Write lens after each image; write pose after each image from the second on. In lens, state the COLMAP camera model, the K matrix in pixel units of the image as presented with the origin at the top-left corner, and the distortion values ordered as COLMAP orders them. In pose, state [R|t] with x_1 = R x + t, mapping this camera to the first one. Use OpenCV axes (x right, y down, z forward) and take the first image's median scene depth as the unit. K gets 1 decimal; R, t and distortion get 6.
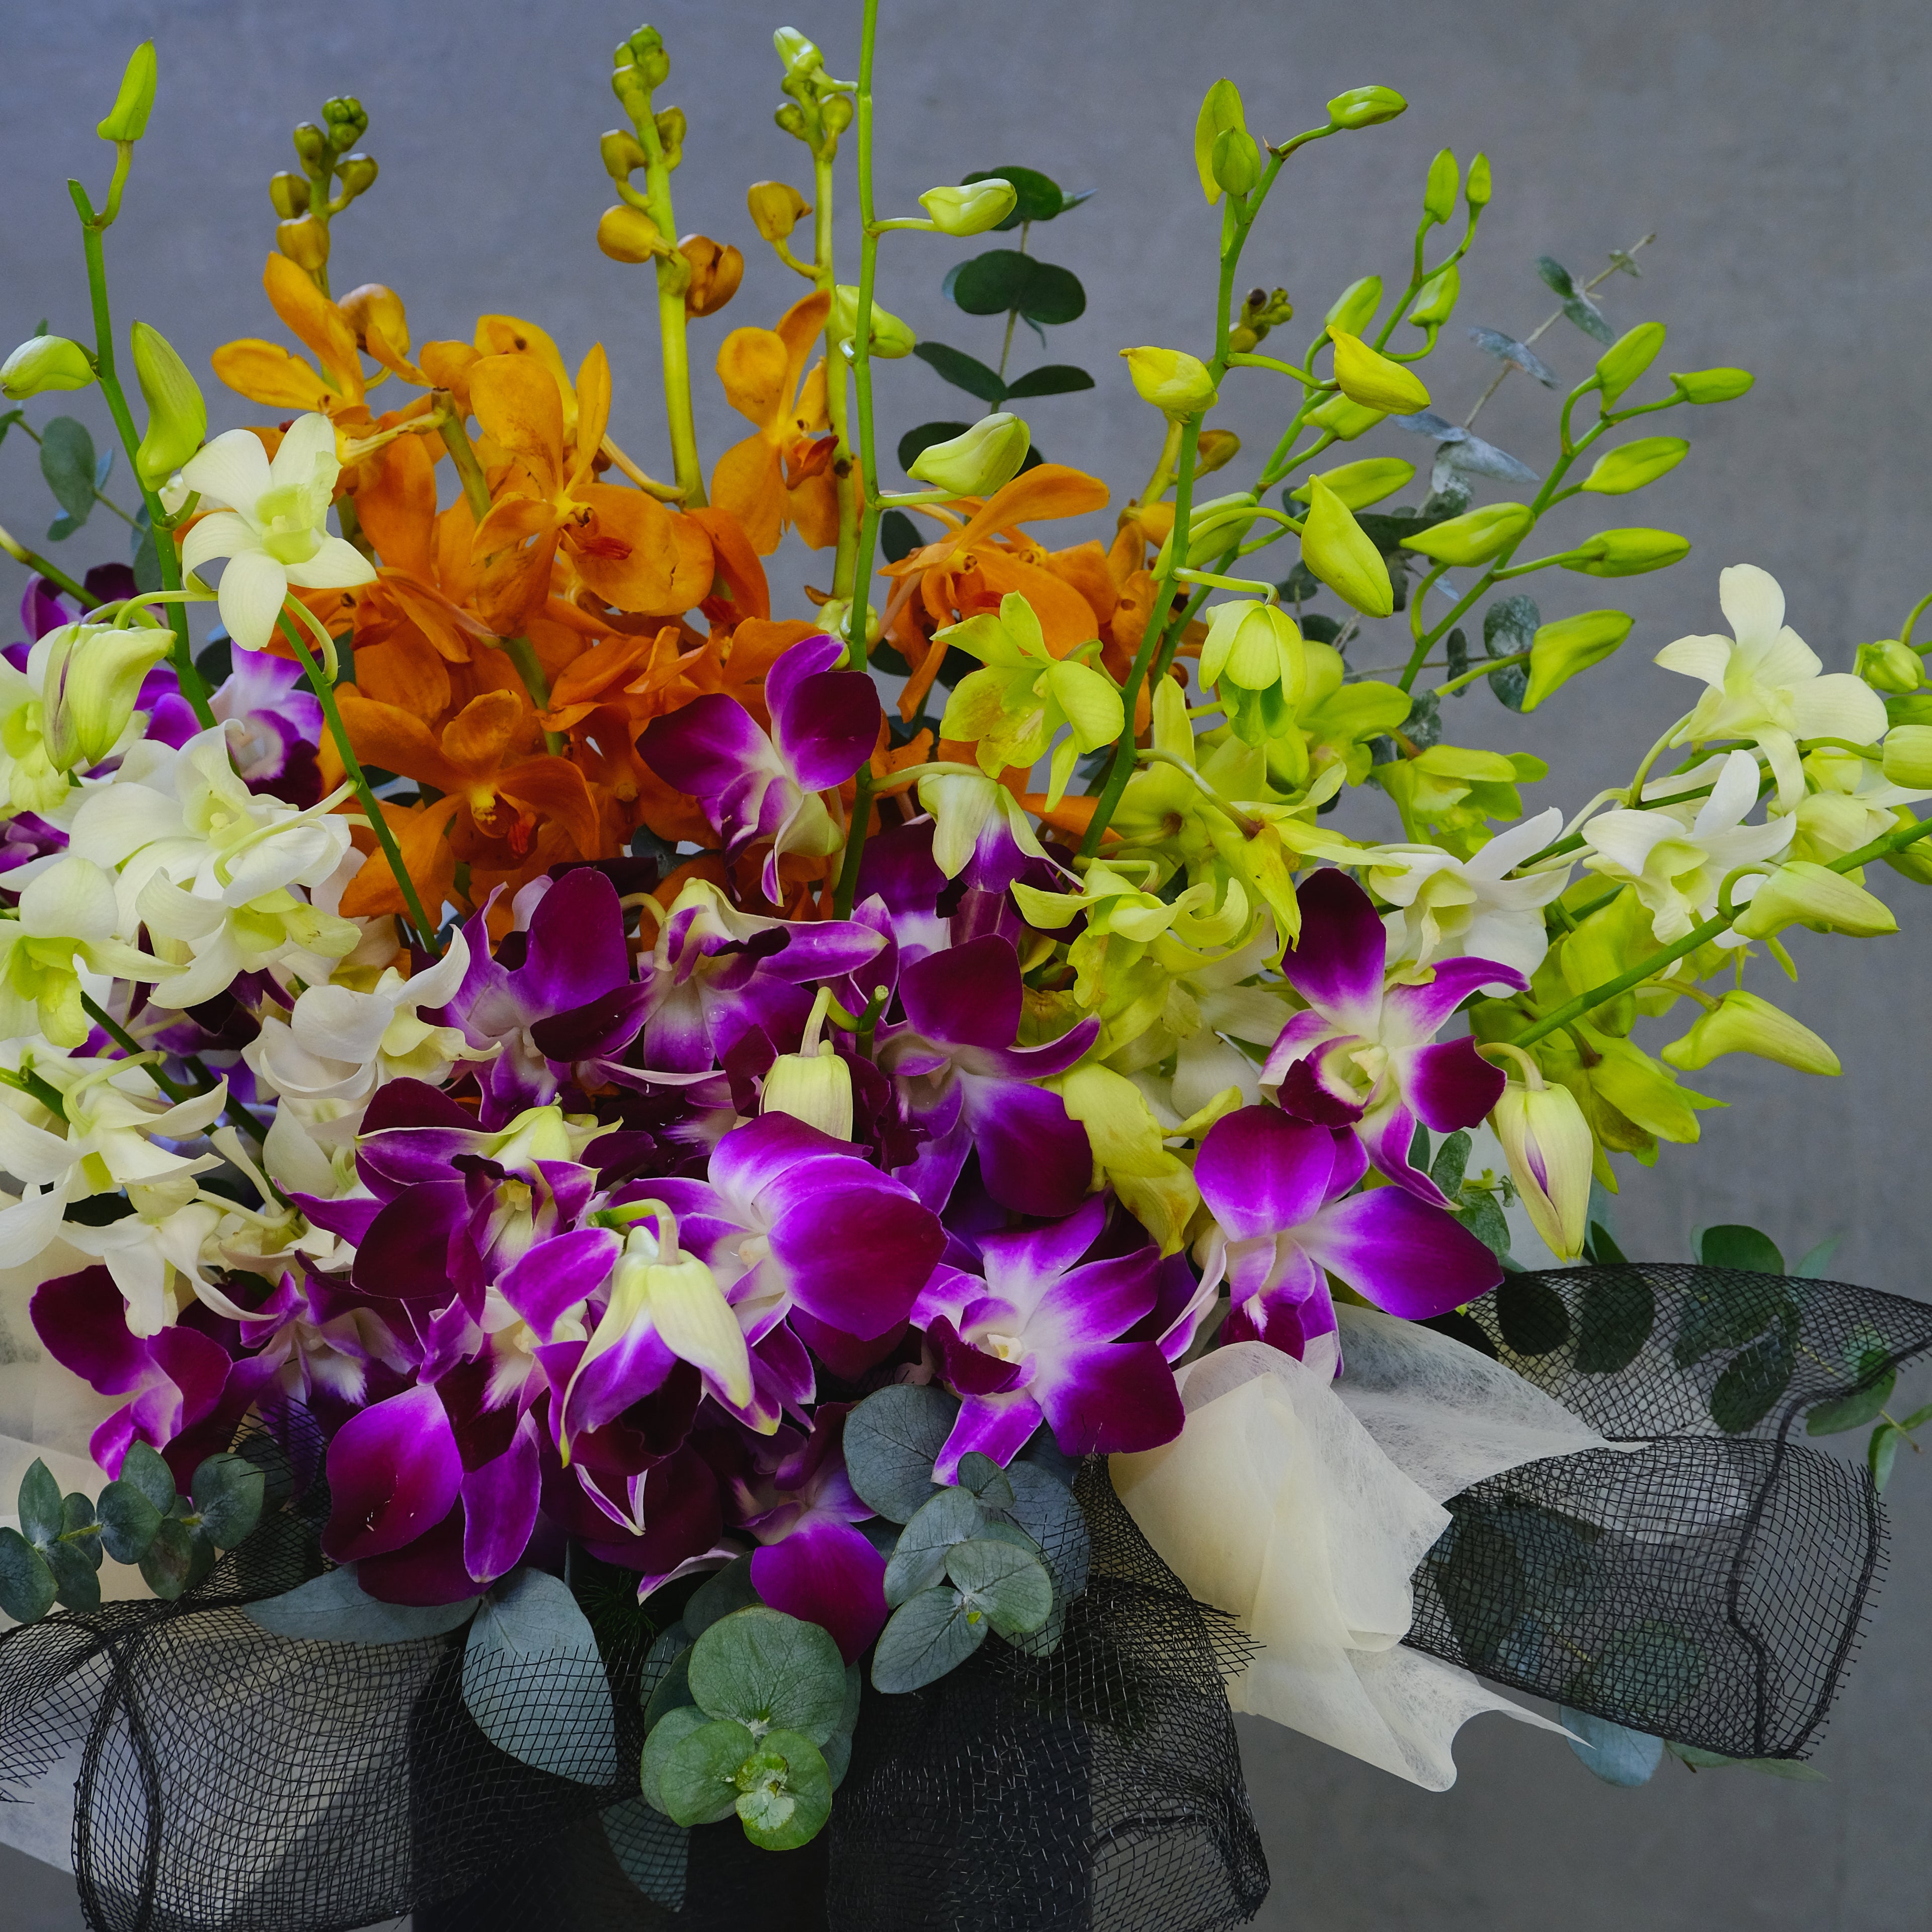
lens RADIAL K [[3018.6, 0, 972.6], [0, 3018.6, 967.2], [0, 0, 1]] dist [-0.033588, 0.072765]
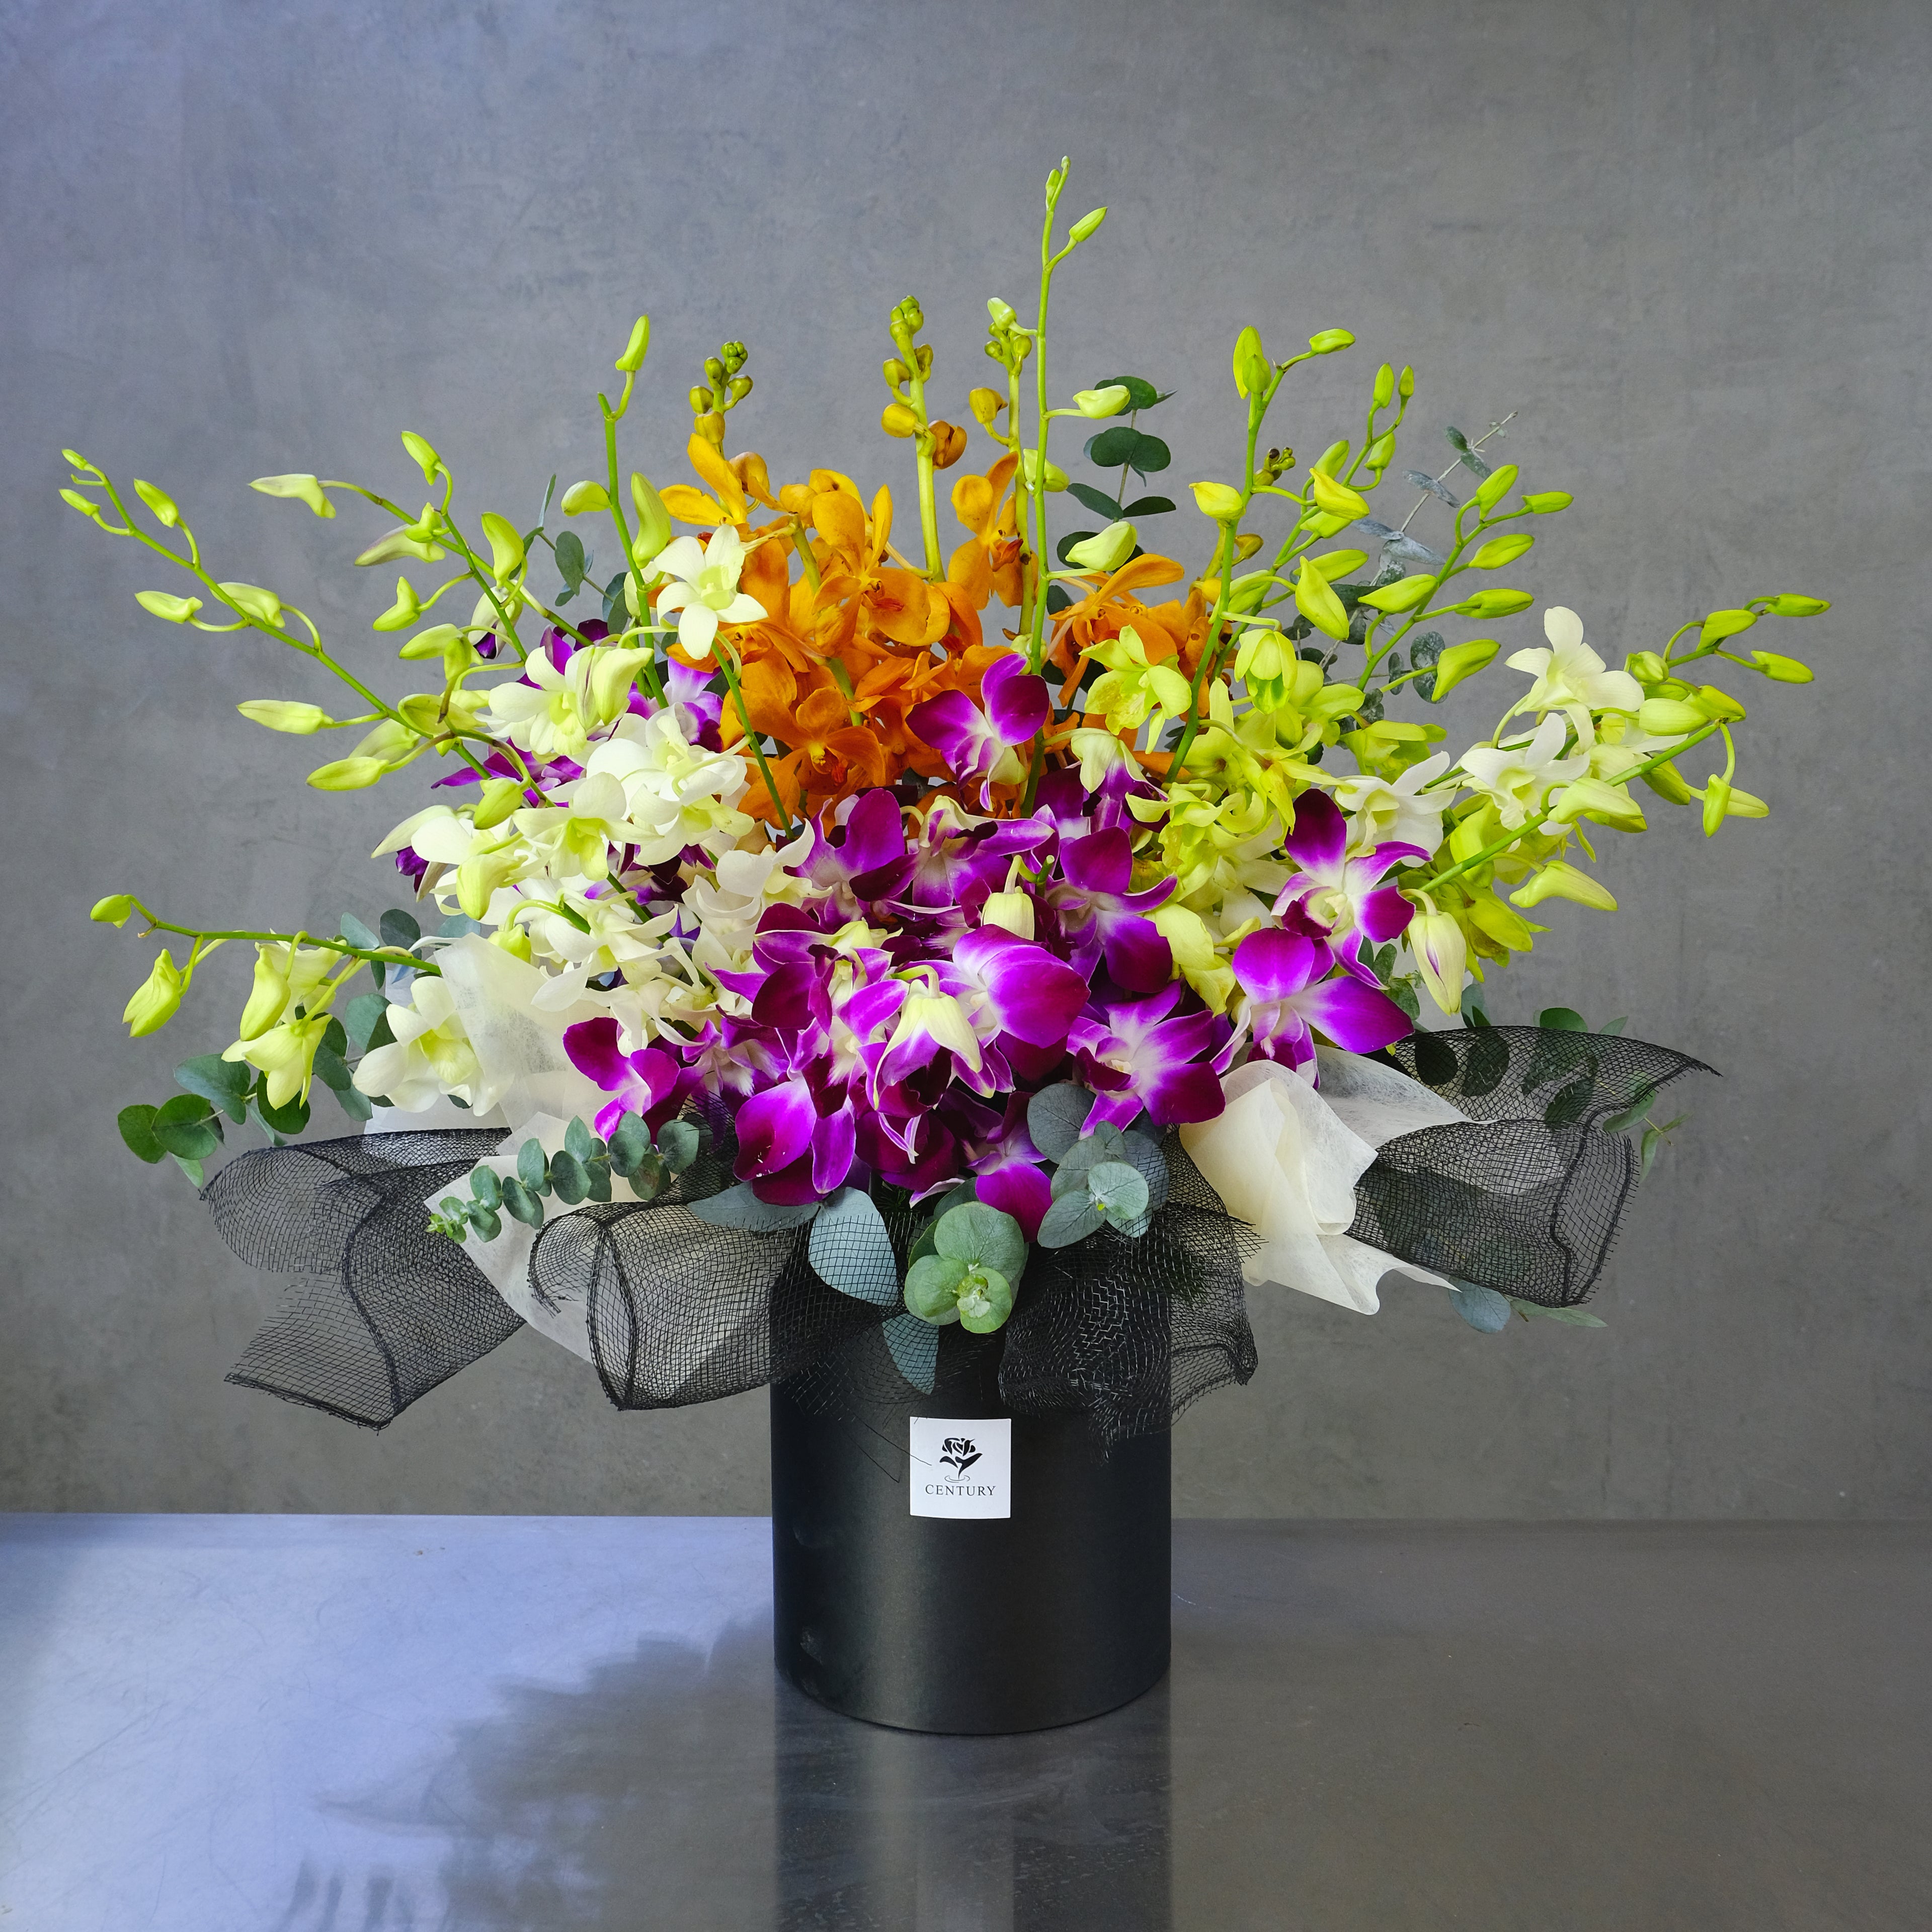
lens RADIAL K [[2084.3, 0, 966.0], [0, 2084.3, 966.0], [0, 0, 1]] dist [-0.016362, 0.031646]
pose [[0.998151, 0.002109, -0.060742, -0.005477], [-0.000937, 0.999813, 0.019320, 0.044770], [0.060771, -0.019227, 0.997967, -0.189052]]
